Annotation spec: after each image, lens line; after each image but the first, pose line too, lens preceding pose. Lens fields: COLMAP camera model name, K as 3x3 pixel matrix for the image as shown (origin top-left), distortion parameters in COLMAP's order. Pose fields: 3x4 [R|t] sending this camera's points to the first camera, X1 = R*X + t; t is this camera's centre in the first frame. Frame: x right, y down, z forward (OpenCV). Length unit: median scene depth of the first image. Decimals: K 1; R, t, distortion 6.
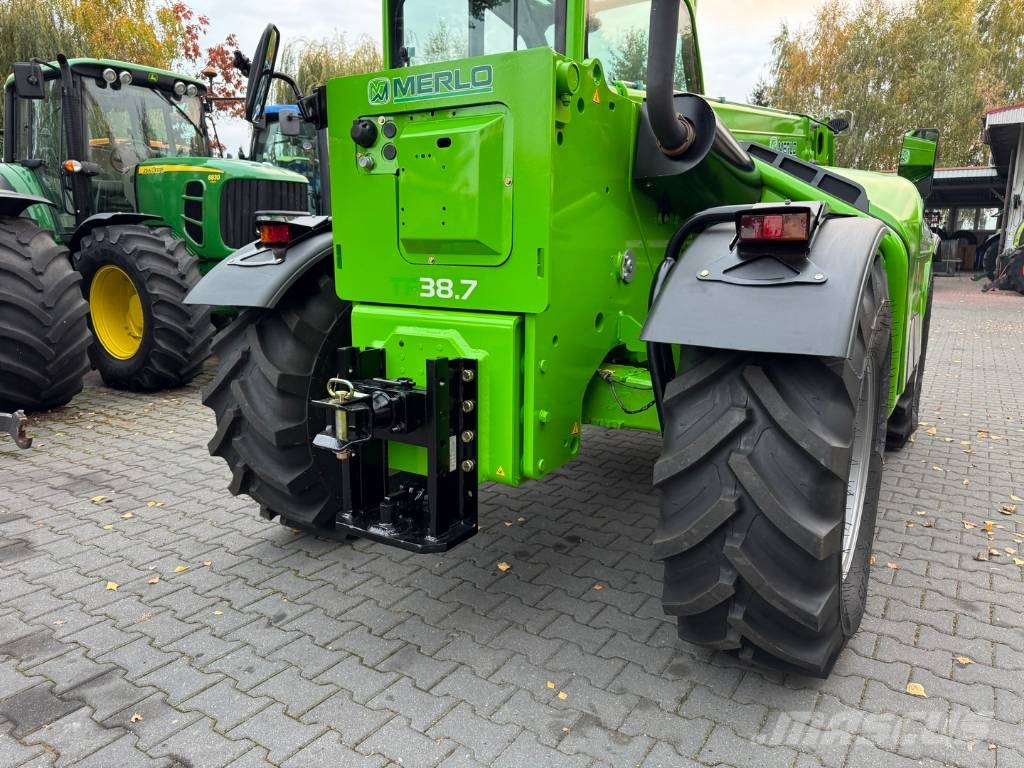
lens RADIAL K [[720.6, 0, 515.2], [0, 720.6, 388.9], [0, 0, 1]] dist [0.056546, -0.069341]
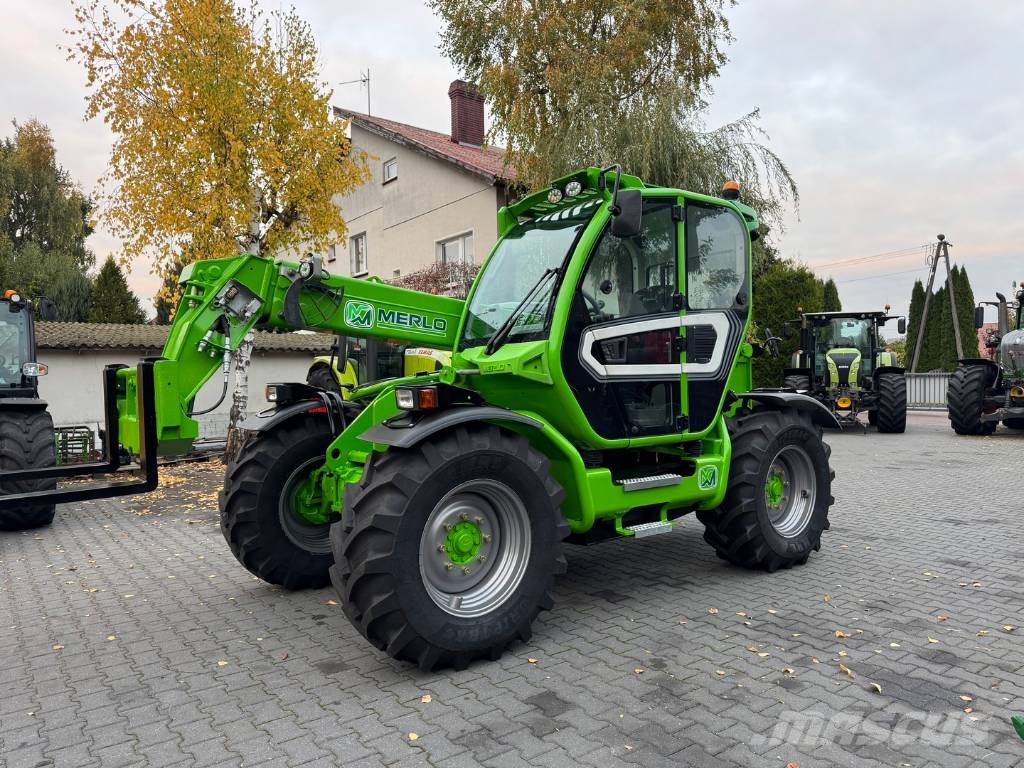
lens RADIAL K [[716.9, 0, 513.1], [0, 716.9, 384.1], [0, 0, 1]] dist [0.073355, -0.097617]
pose [[-0.939498, 0.008330, 0.342454, -0.196880], [0.077801, 0.978768, 0.189633, -0.487902], [-0.333603, 0.204803, -0.920198, 2.202470]]
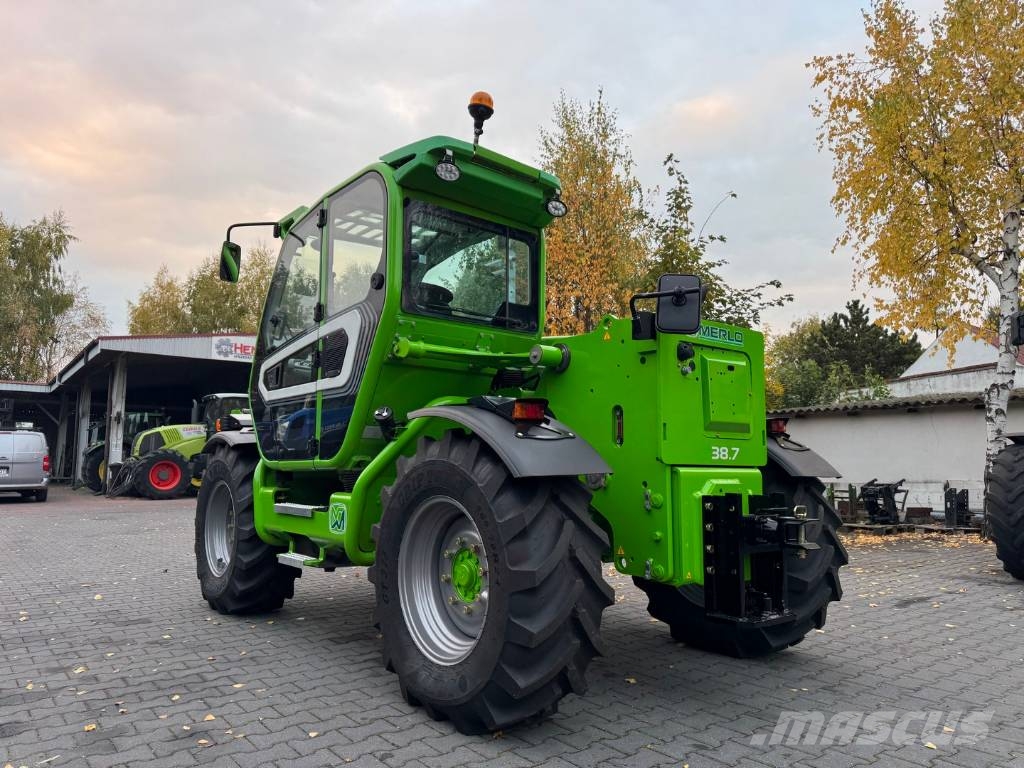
lens RADIAL K [[723.4, 0, 509.4], [0, 723.4, 387.6], [0, 0, 1]] dist [0.030374, -0.033749]
pose [[0.327393, 0.097273, 0.939868, -0.928724], [0.180707, 0.969881, -0.163327, -0.055538], [-0.927447, 0.223313, 0.299954, 0.493042]]
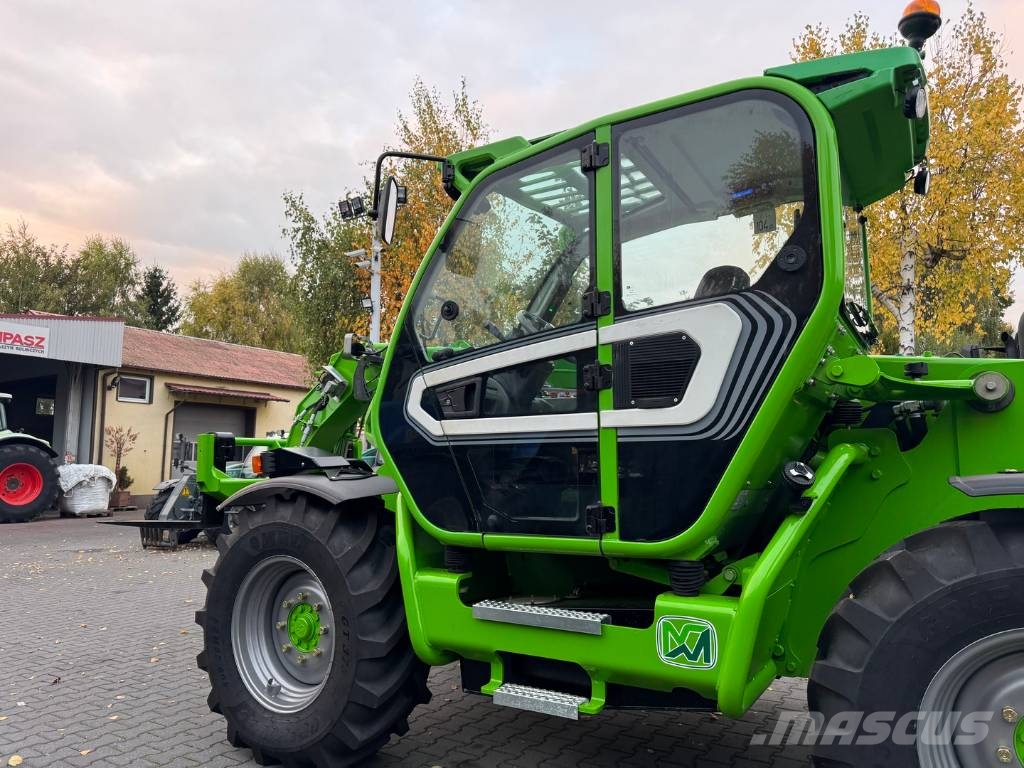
lens RADIAL K [[716.9, 0, 513.1], [0, 716.9, 384.1], [0, 0, 1]] dist [0.073355, -0.097617]
pose [[-0.013835, 0.112174, 0.993592, -0.693042], [0.197449, 0.974427, -0.107261, -0.251926], [-0.980216, 0.194700, -0.035630, 1.144467]]
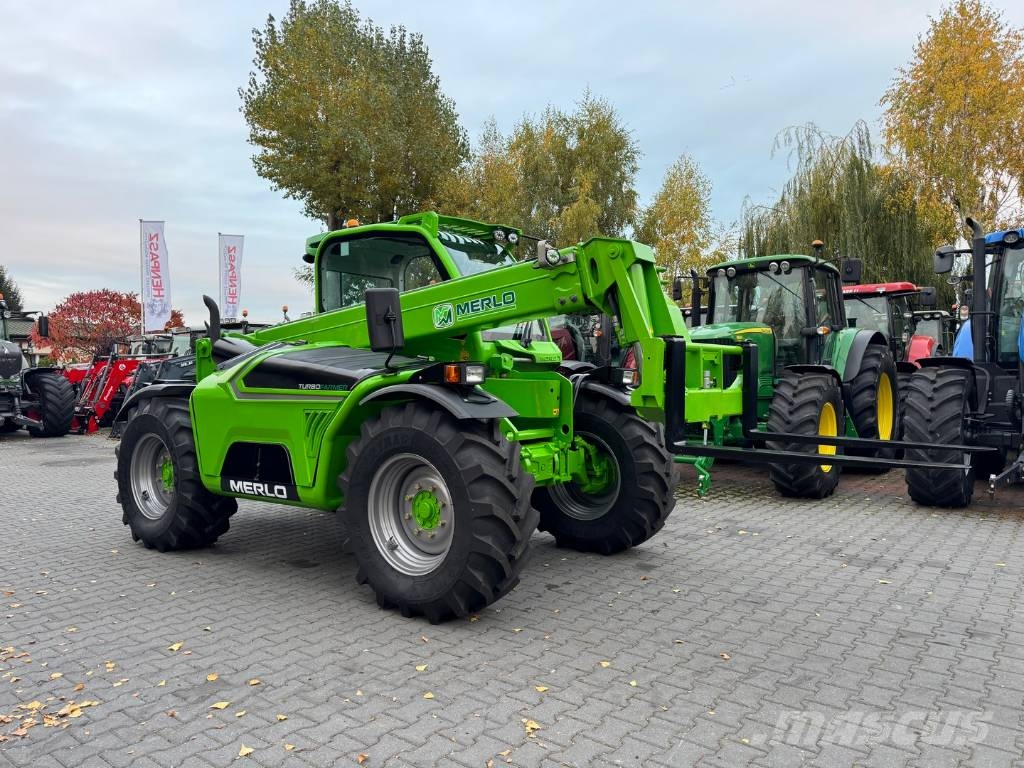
lens RADIAL K [[713.3, 0, 514.8], [0, 713.3, 385.9], [0, 0, 1]] dist [0.097992, -0.142798]
pose [[-0.088960, 0.005360, -0.996021, 1.614213], [-0.188419, 0.981840, 0.022112, -0.283285], [0.978051, 0.189636, -0.086335, 1.335815]]
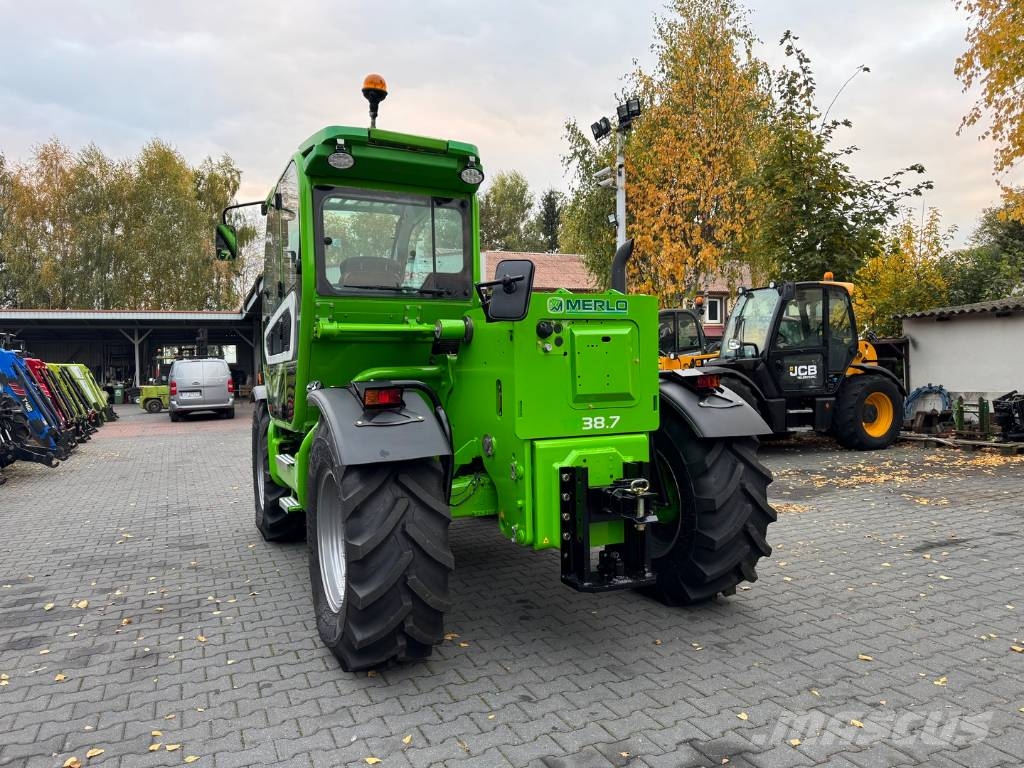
lens RADIAL K [[718.8, 0, 507.2], [0, 718.8, 386.5], [0, 0, 1]] dist [0.060391, -0.073003]
pose [[0.547533, -0.040685, 0.835795, -0.825471], [0.191023, 0.978521, -0.077507, -0.070764], [-0.814689, 0.202094, 0.543544, 0.146801]]
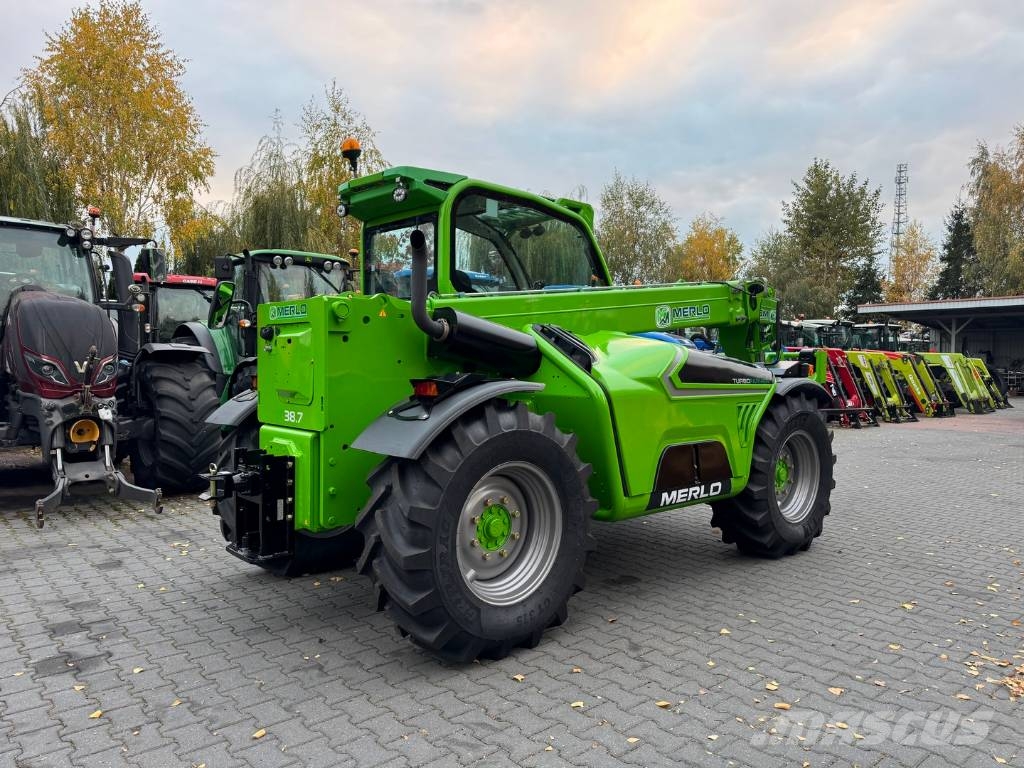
lens RADIAL K [[716.9, 0, 513.1], [0, 716.9, 384.1], [0, 0, 1]] dist [0.073355, -0.097617]
pose [[0.960597, 0.007856, -0.277833, 0.493176], [-0.055358, 0.984981, -0.163546, 0.023739], [0.272376, 0.172482, 0.946605, -0.301795]]
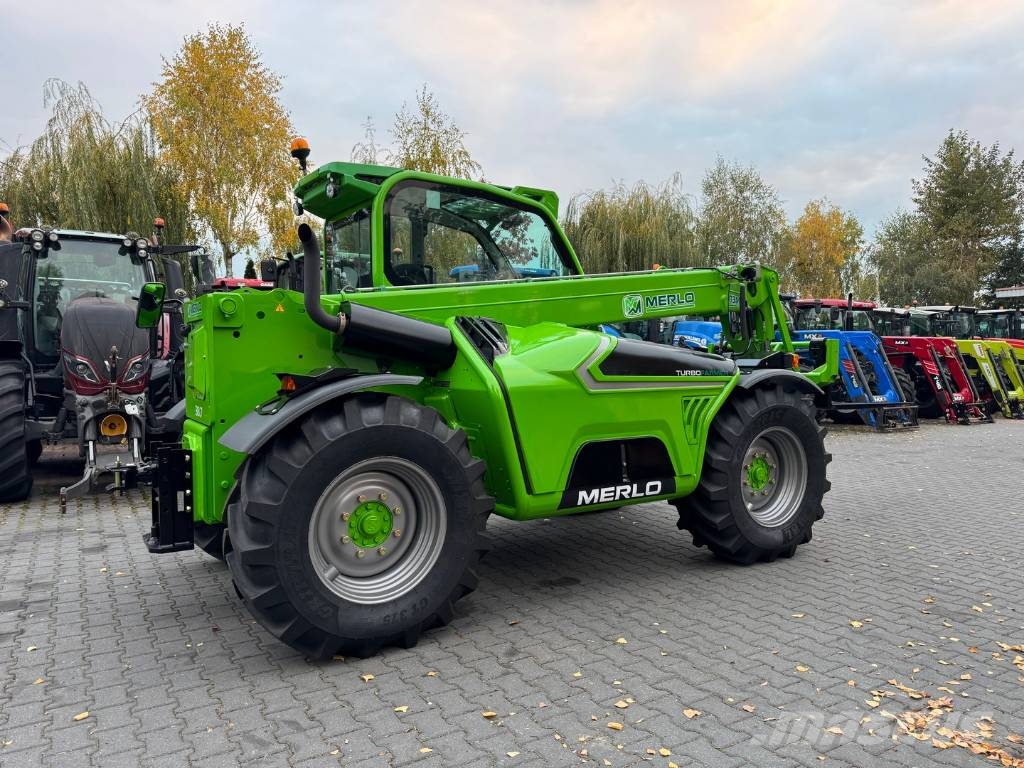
lens RADIAL K [[716.3, 0, 510.1], [0, 716.3, 384.0], [0, 0, 1]] dist [0.057230, -0.068167]
pose [[0.900199, 0.003256, -0.435467, 0.756825], [-0.074578, 0.986352, -0.146793, 0.002109], [0.429046, 0.164619, 0.888156, -0.167462]]
